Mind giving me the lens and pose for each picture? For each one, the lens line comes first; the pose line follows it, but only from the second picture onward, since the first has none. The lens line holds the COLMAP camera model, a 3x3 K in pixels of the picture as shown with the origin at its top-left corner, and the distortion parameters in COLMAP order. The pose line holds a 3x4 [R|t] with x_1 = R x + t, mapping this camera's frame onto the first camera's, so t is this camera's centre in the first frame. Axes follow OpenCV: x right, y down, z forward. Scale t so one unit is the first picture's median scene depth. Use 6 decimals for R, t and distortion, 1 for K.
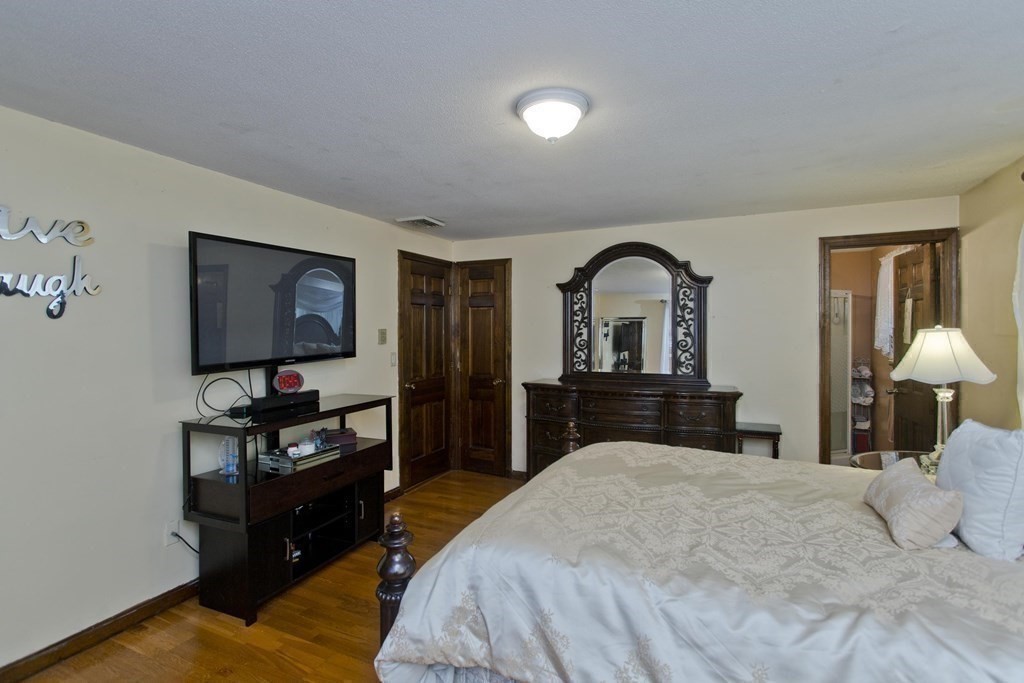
lens RADIAL K [[494.6, 0, 509.6], [0, 494.6, 336.6], [0, 0, 1]] dist [-0.002681, 0.003914]
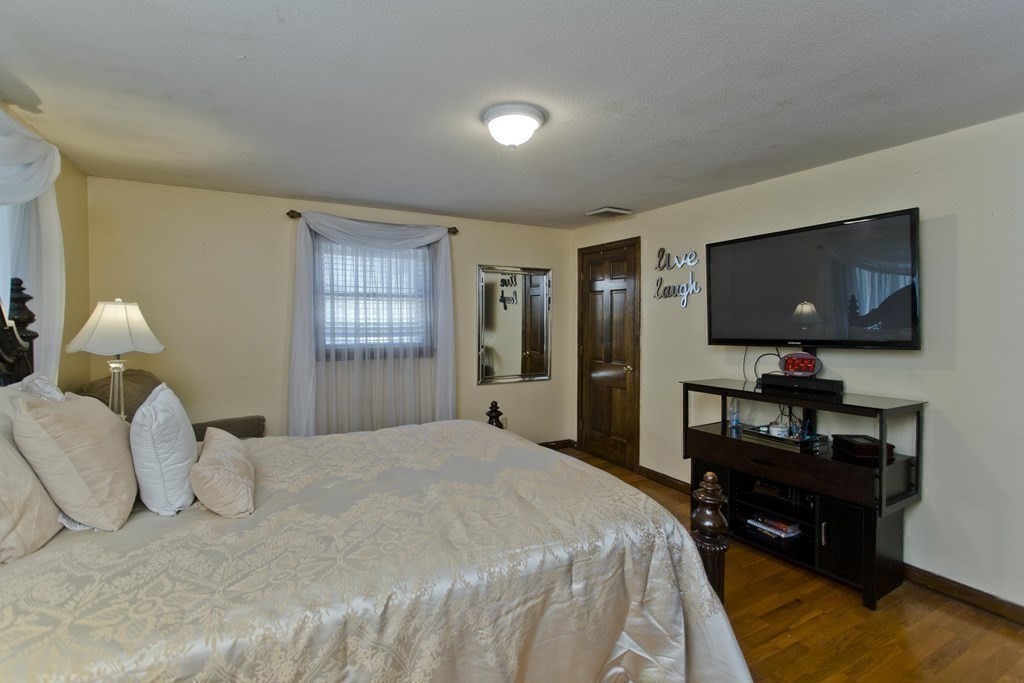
lens RADIAL K [[494.6, 0, 506.8], [0, 494.6, 335.4], [0, 0, 1]] dist [-0.002681, 0.003914]
pose [[-0.587157, 0.027744, -0.808998, 0.746541], [-0.005611, 0.999249, 0.038340, -0.000286], [0.809454, 0.027051, -0.586560, 1.203445]]
